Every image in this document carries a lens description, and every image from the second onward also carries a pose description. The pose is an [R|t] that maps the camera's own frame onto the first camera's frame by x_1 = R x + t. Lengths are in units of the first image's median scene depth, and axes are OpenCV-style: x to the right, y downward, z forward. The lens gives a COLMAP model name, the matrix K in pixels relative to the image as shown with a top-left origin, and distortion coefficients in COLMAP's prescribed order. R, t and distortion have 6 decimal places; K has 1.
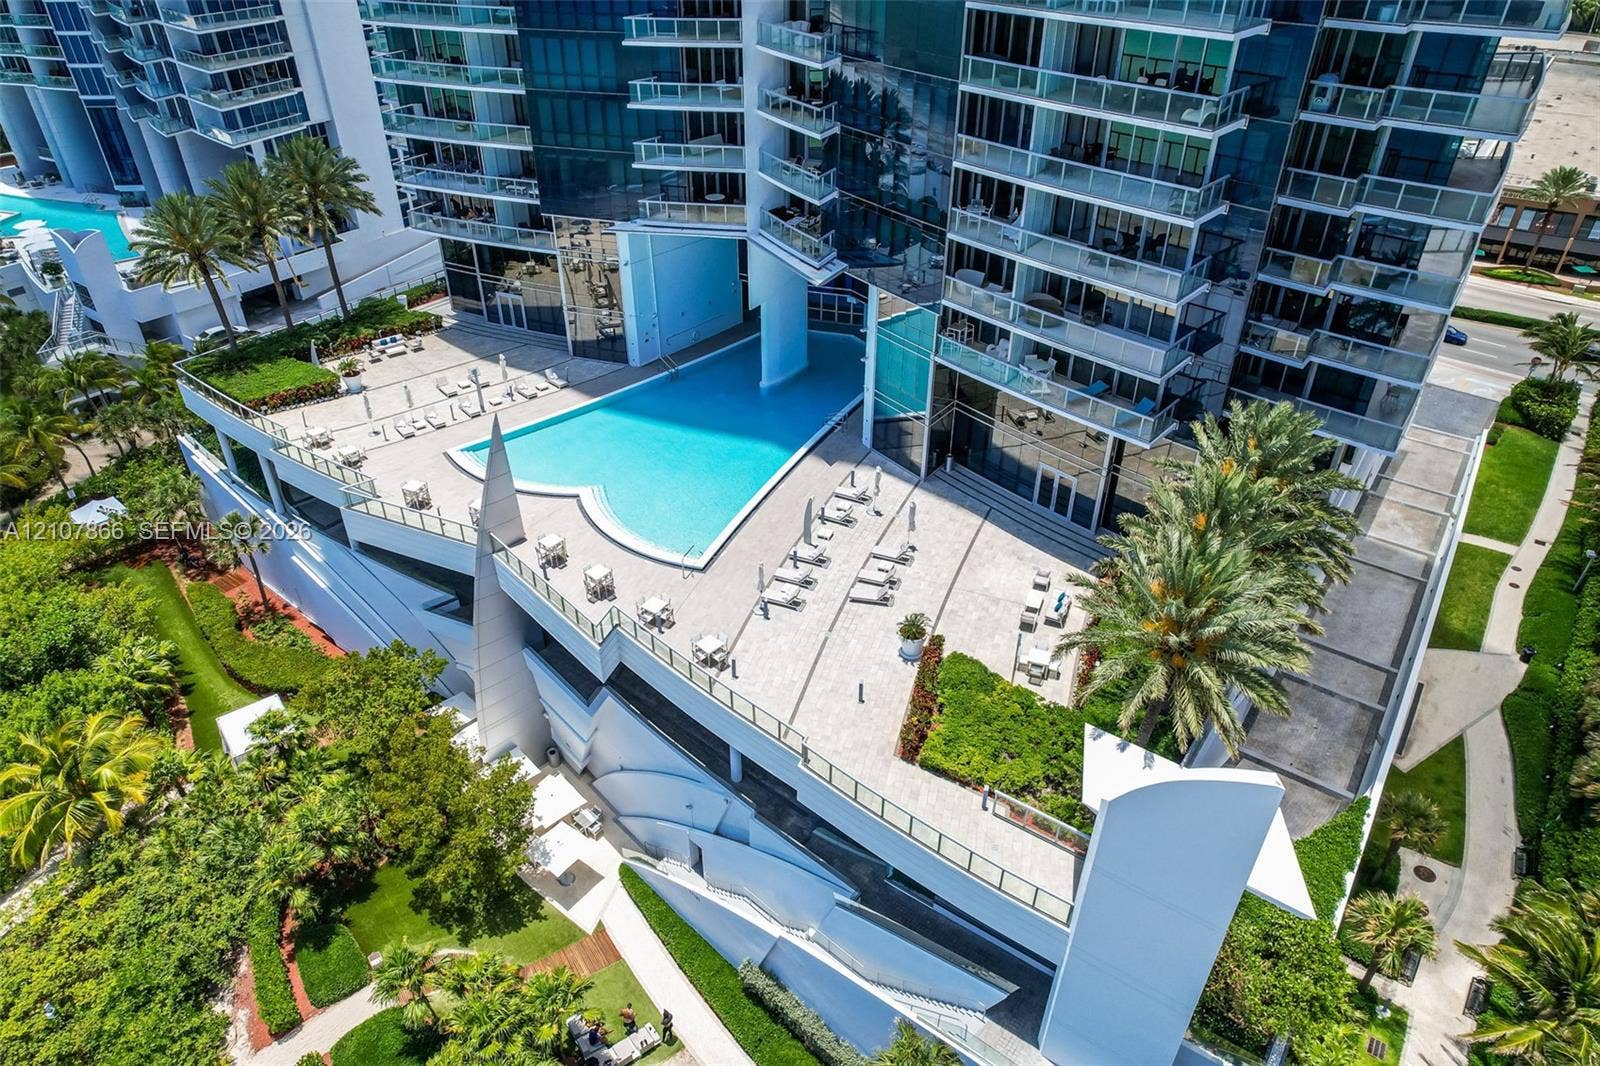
lens RADIAL K [[1009.5, 0, 807.0], [0, 1009.5, 538.6], [0, 0, 1]] dist [-0.018421, 0.001733]
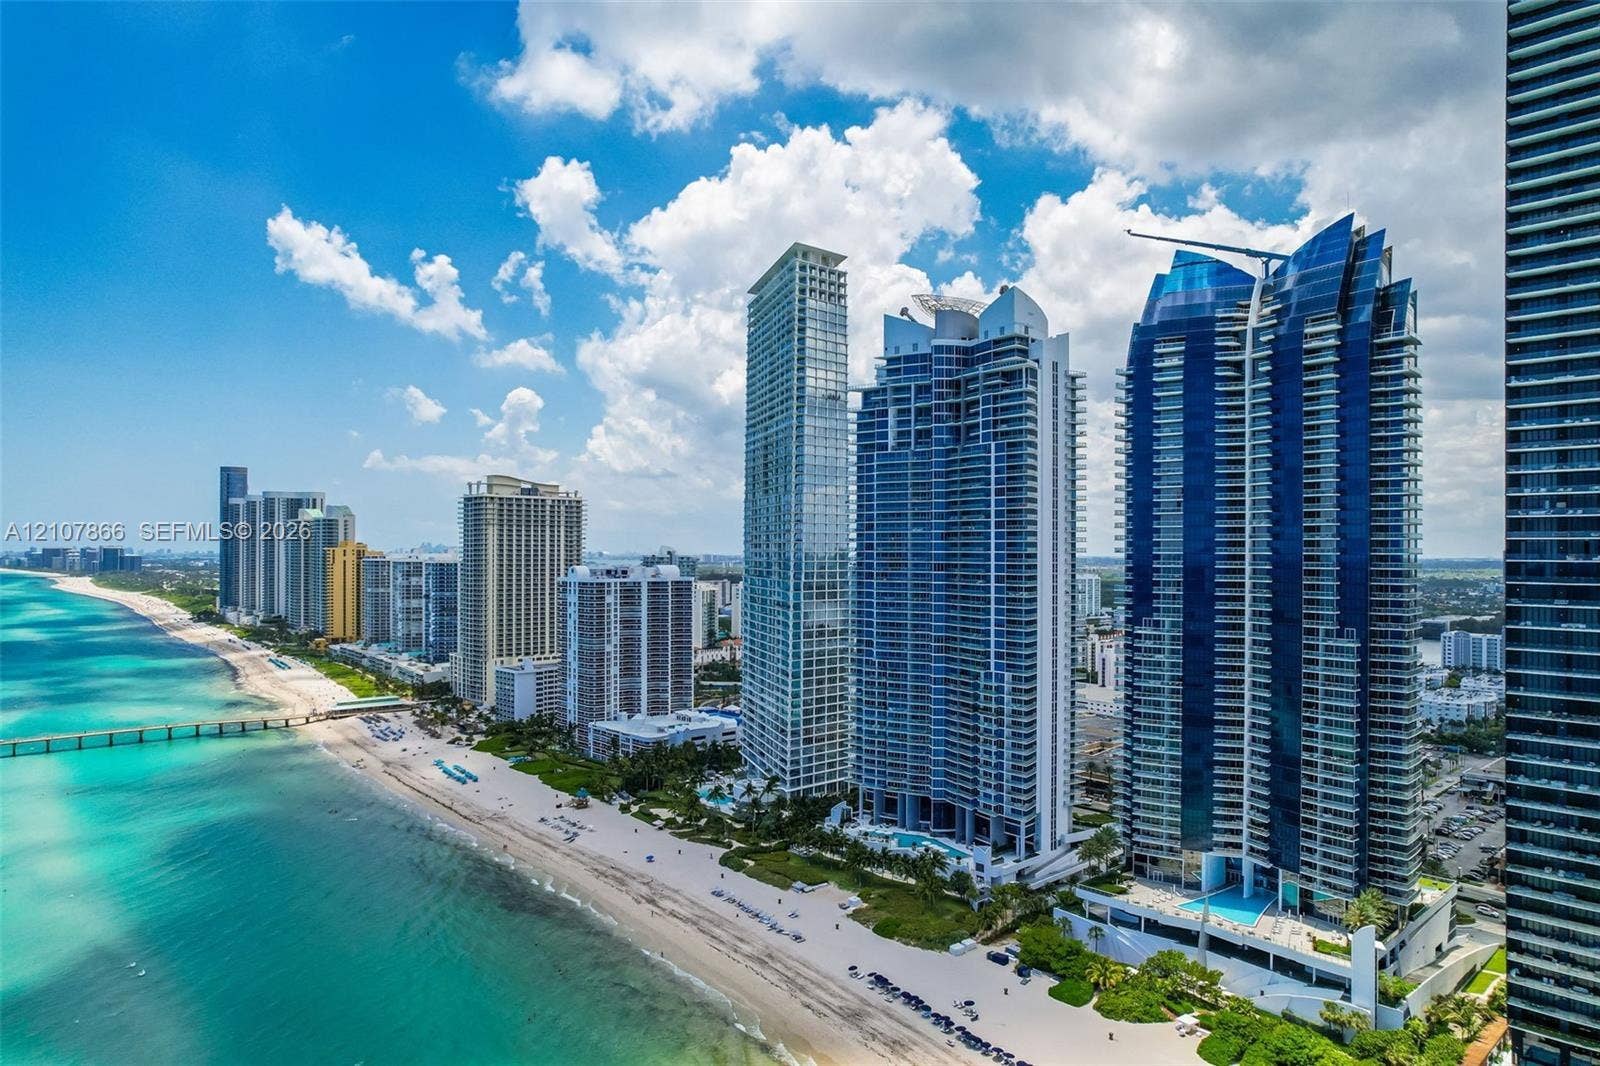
lens RADIAL K [[1009.5, 0, 808.7], [0, 1009.5, 544.0], [0, 0, 1]] dist [-0.018421, 0.001733]
pose [[0.985048, -0.000802, -0.172276, -1.098697], [-0.098204, 0.818999, -0.565329, 1.153156], [0.141547, 0.573795, 0.806674, -3.314346]]
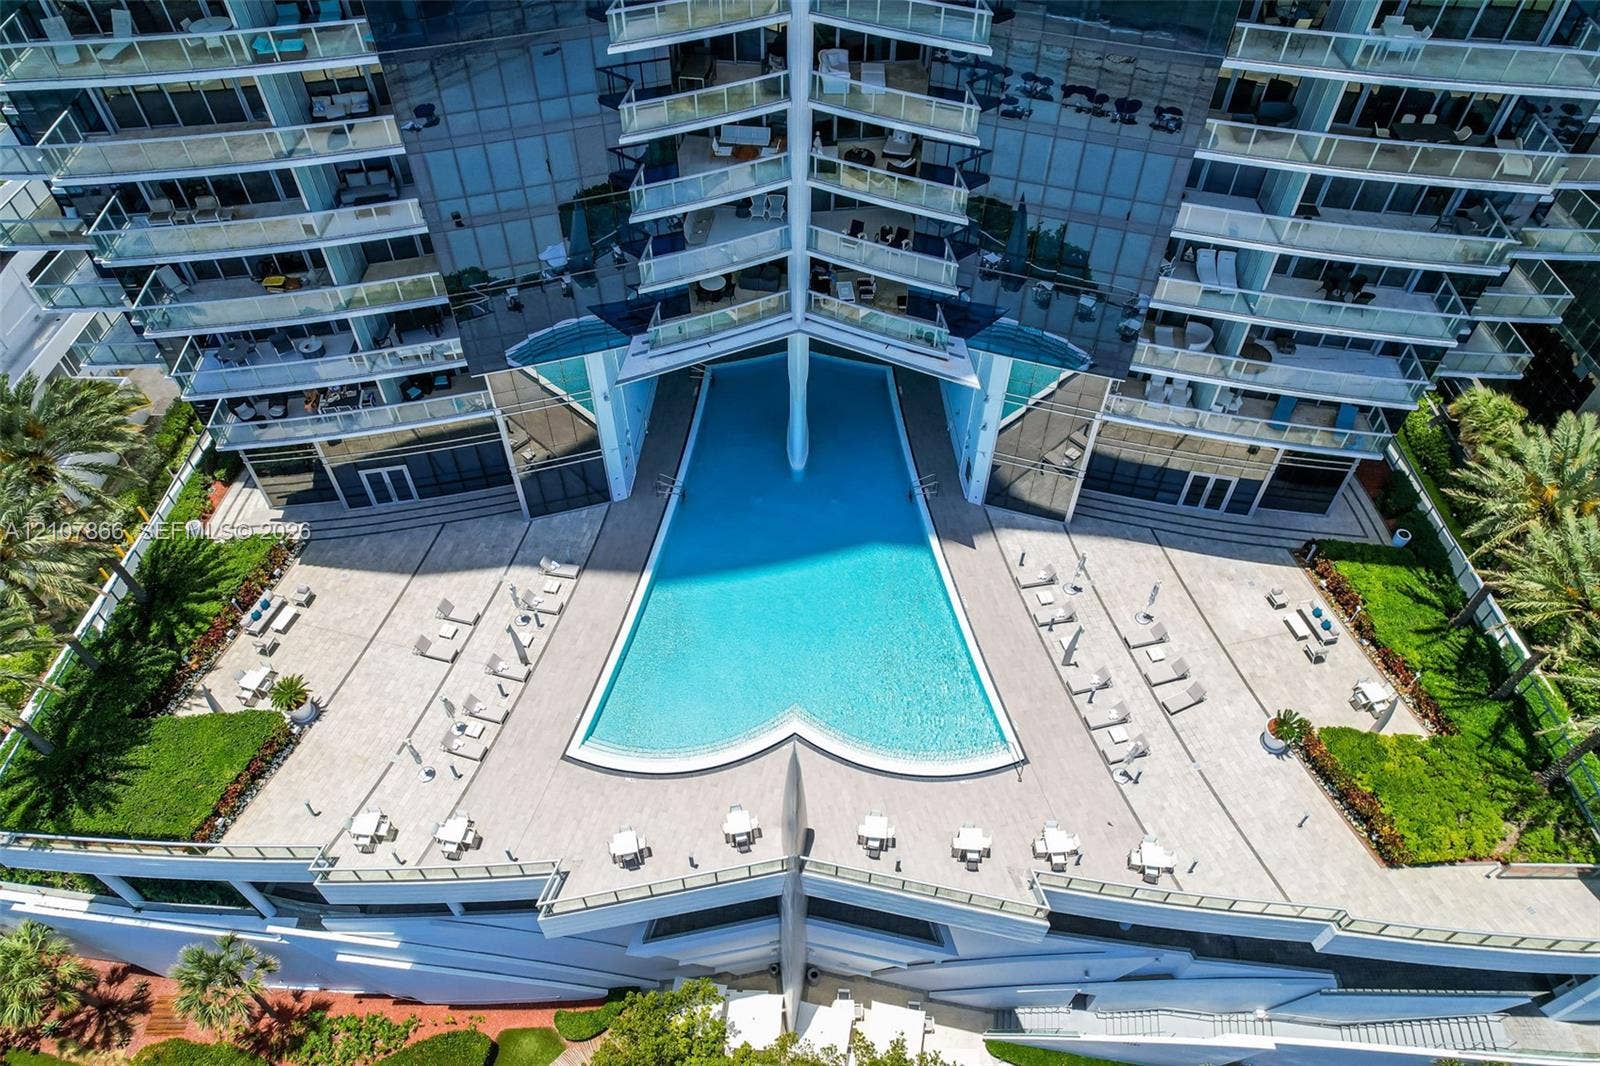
lens RADIAL K [[1009.5, 0, 803.8], [0, 1009.5, 529.4], [0, 0, 1]] dist [-0.018421, 0.001733]
pose [[0.812052, -0.431348, 0.393079, -0.450515], [0.322184, 0.892973, 0.314320, -0.422765], [-0.486590, -0.128601, 0.864114, 0.307607]]
